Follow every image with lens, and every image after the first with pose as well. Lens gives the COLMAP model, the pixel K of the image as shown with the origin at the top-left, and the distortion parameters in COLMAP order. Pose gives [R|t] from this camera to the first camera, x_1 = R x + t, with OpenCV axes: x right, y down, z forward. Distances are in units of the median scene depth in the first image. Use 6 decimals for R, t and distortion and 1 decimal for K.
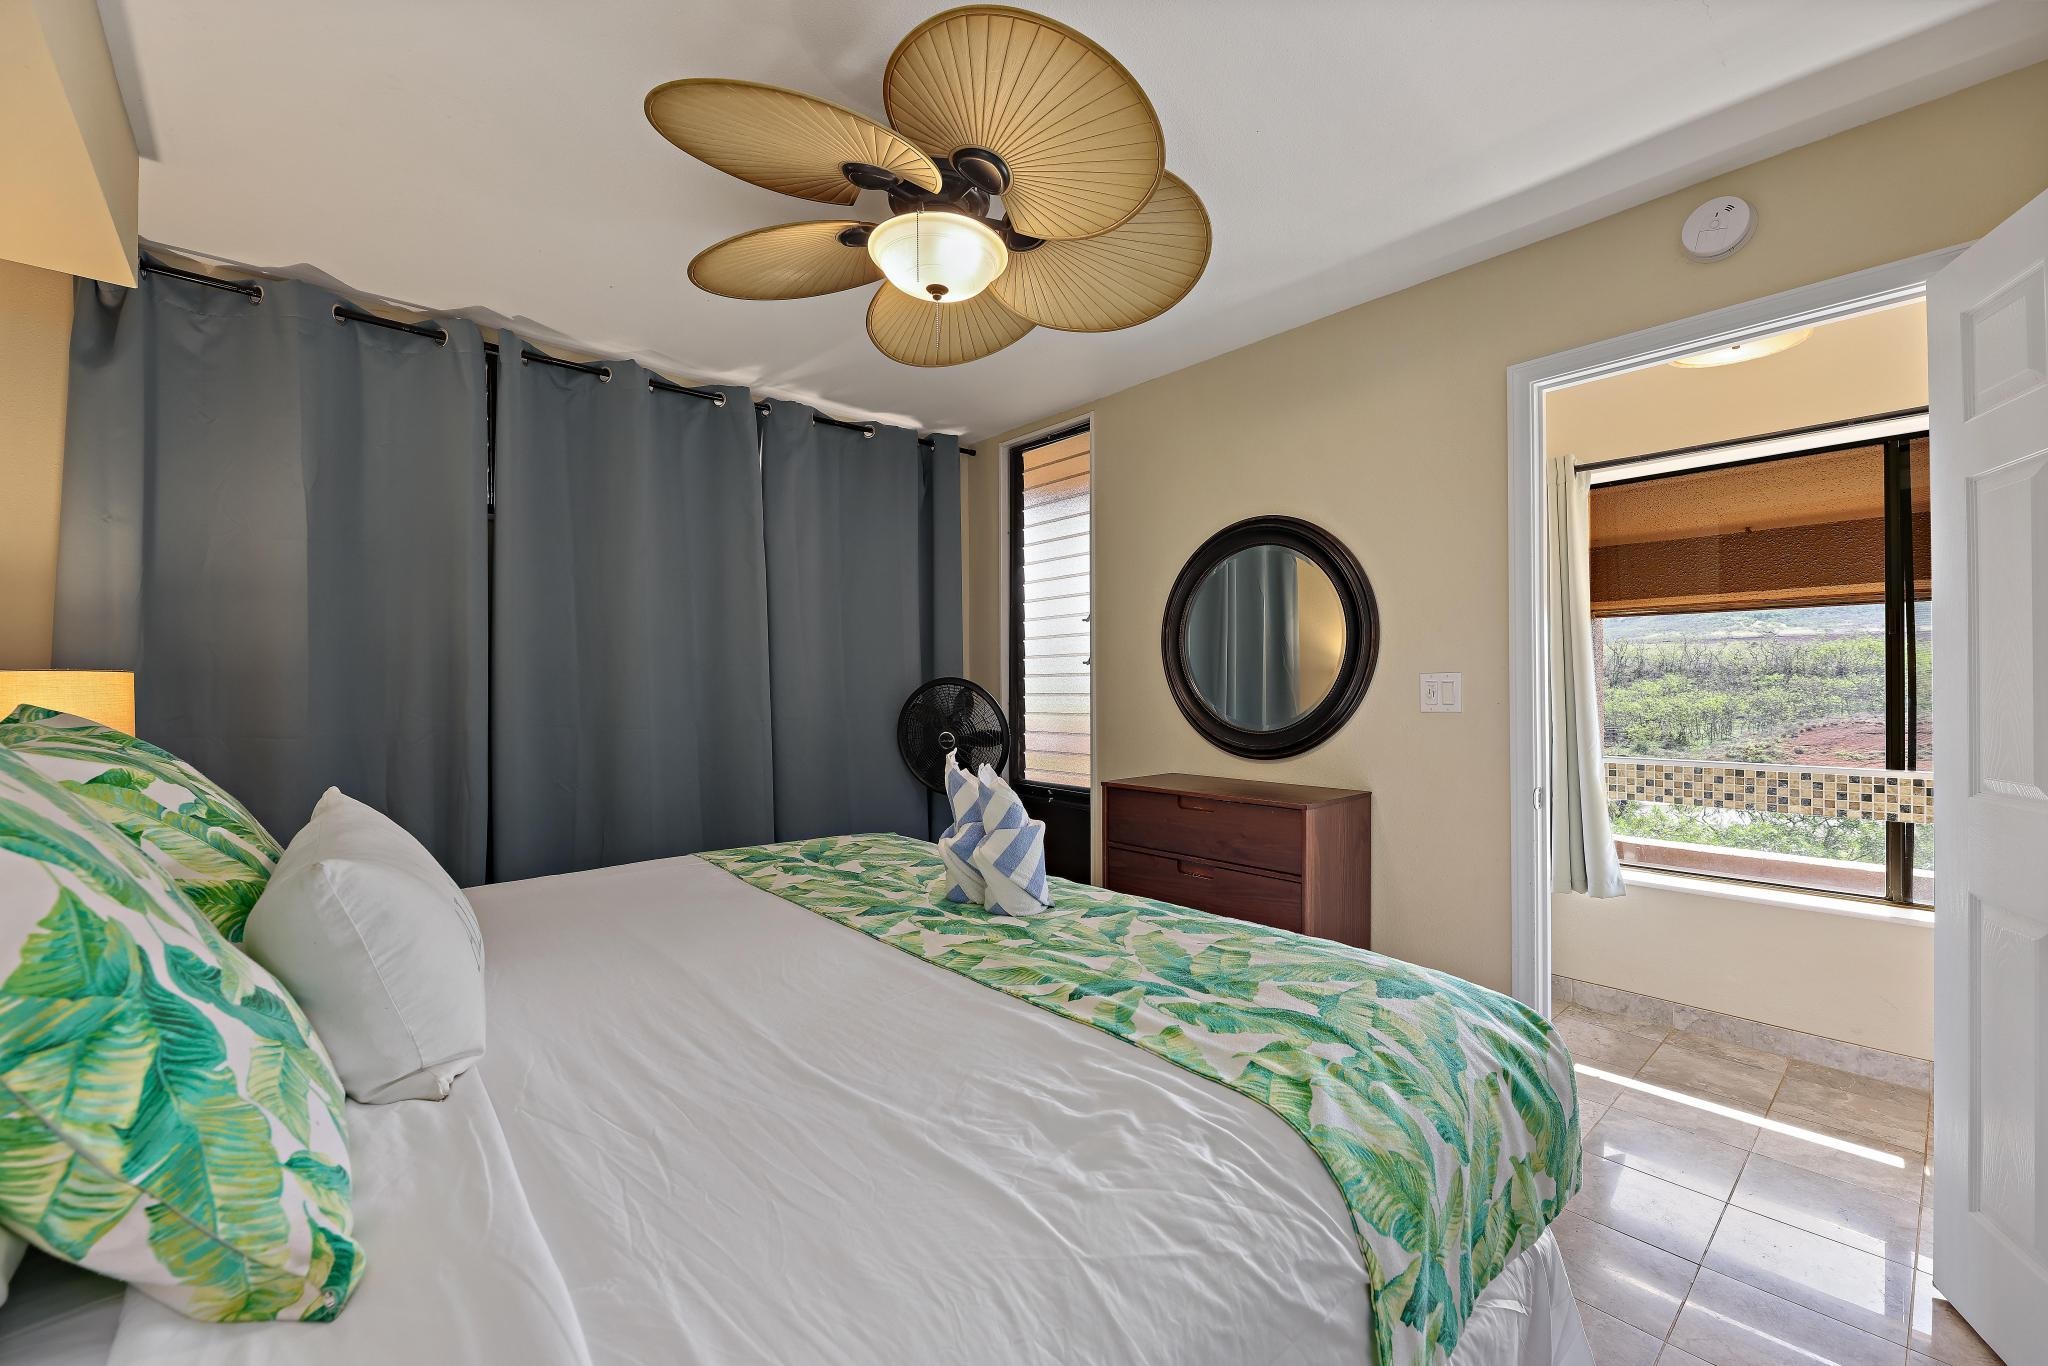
lens RADIAL K [[829.7, 0, 1031.4], [0, 829.7, 689.4], [0, 0, 1]] dist [-0.002232, -0.003354]
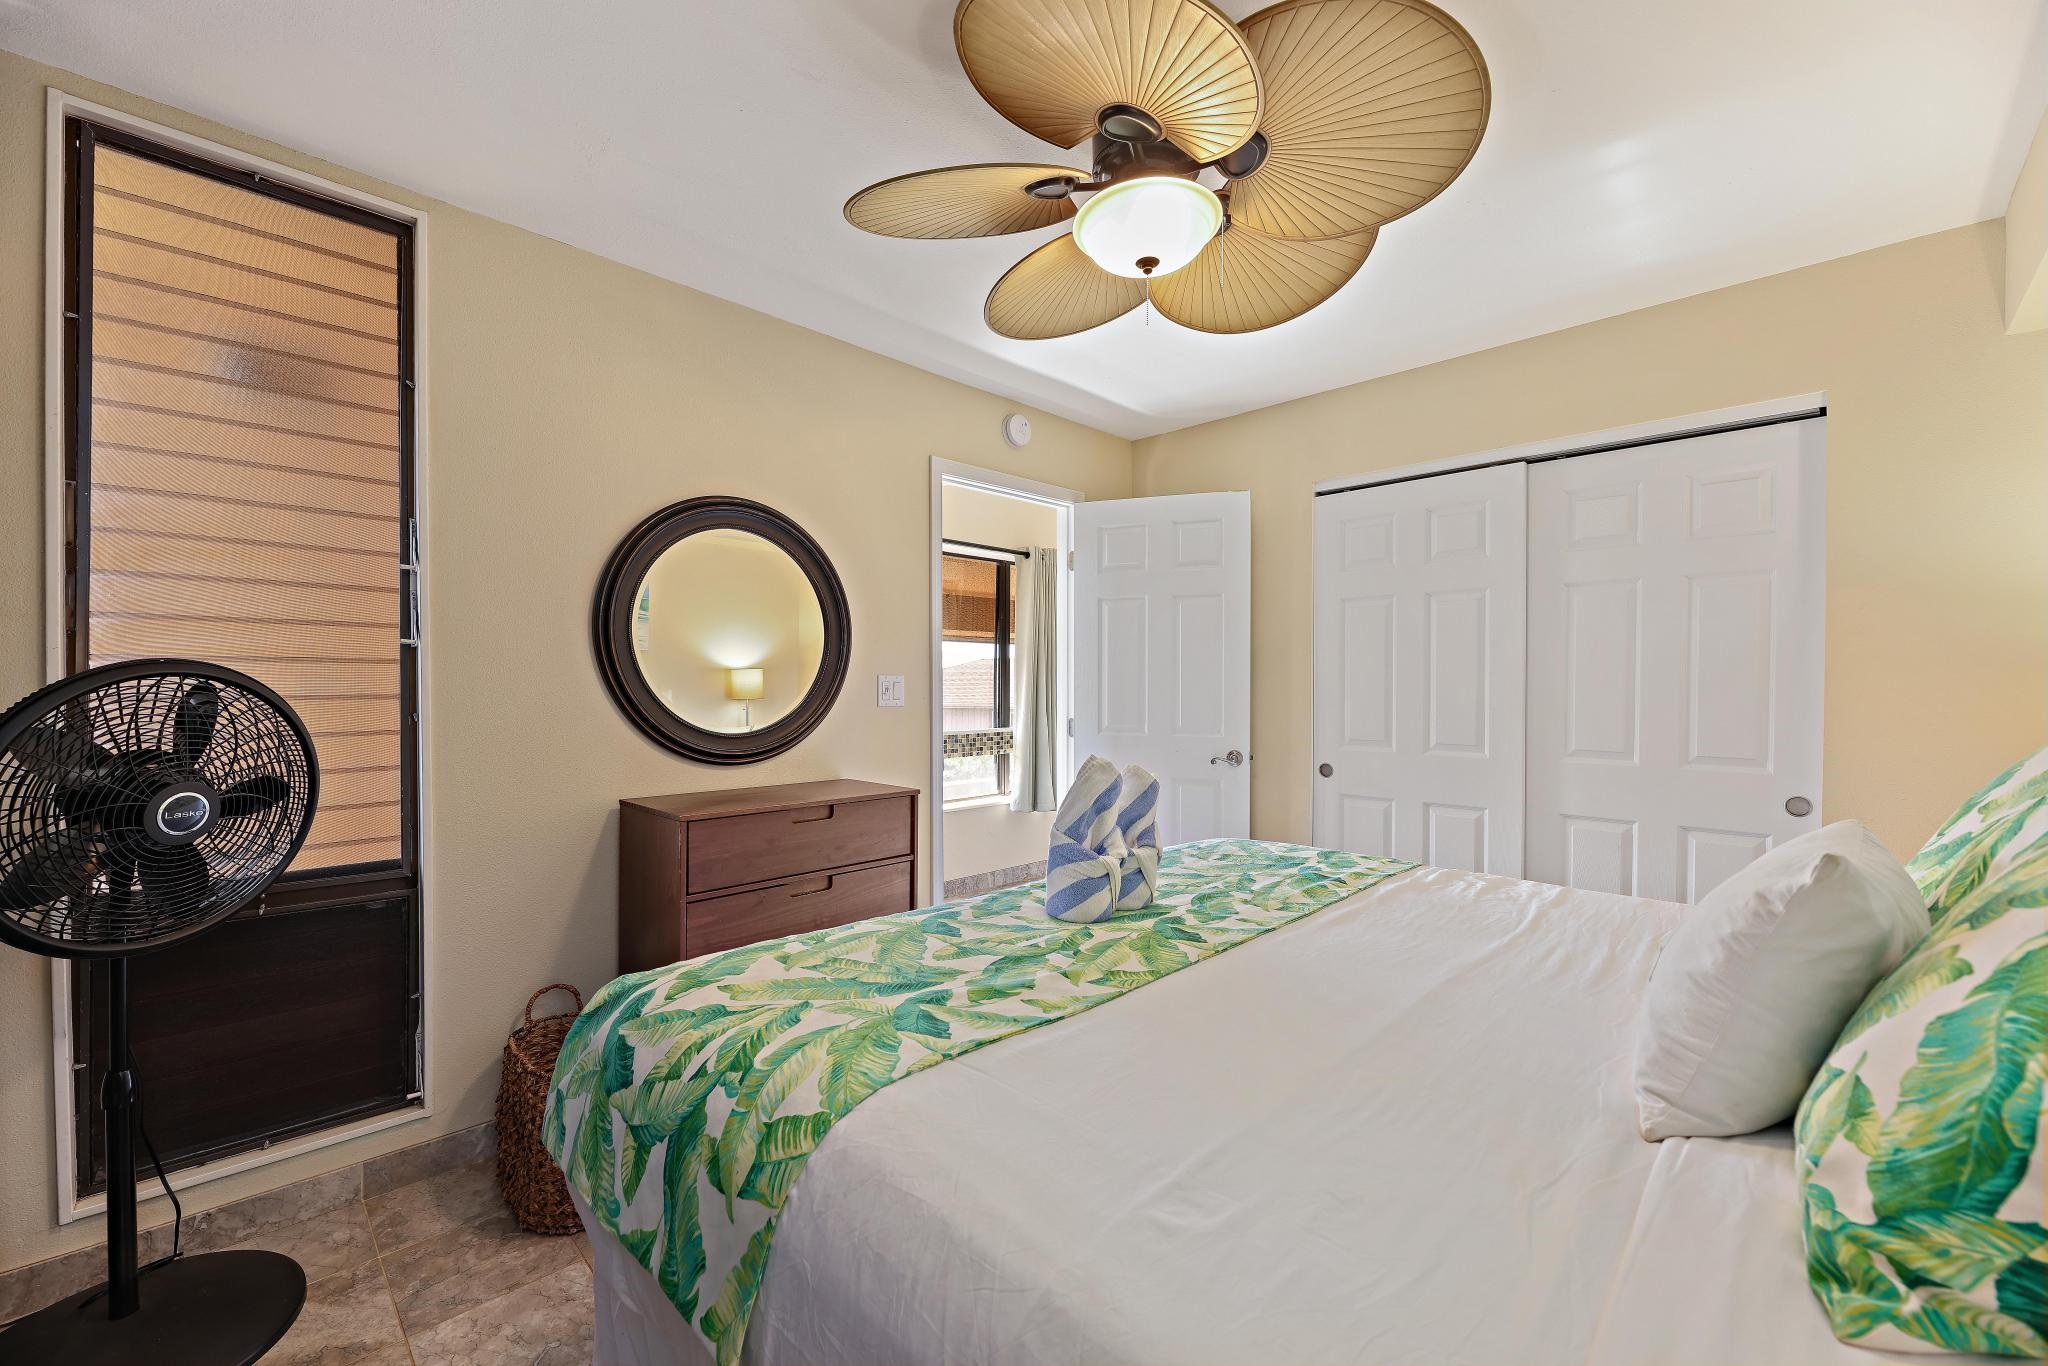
lens RADIAL K [[829.7, 0, 1020.9], [0, 829.7, 682.4], [0, 0, 1]] dist [-0.002232, -0.003354]
pose [[-0.056089, 0.005077, 0.998413, -0.915486], [0.004922, 0.999976, -0.004808, -0.002722], [-0.998414, 0.004645, -0.056113, 1.045005]]
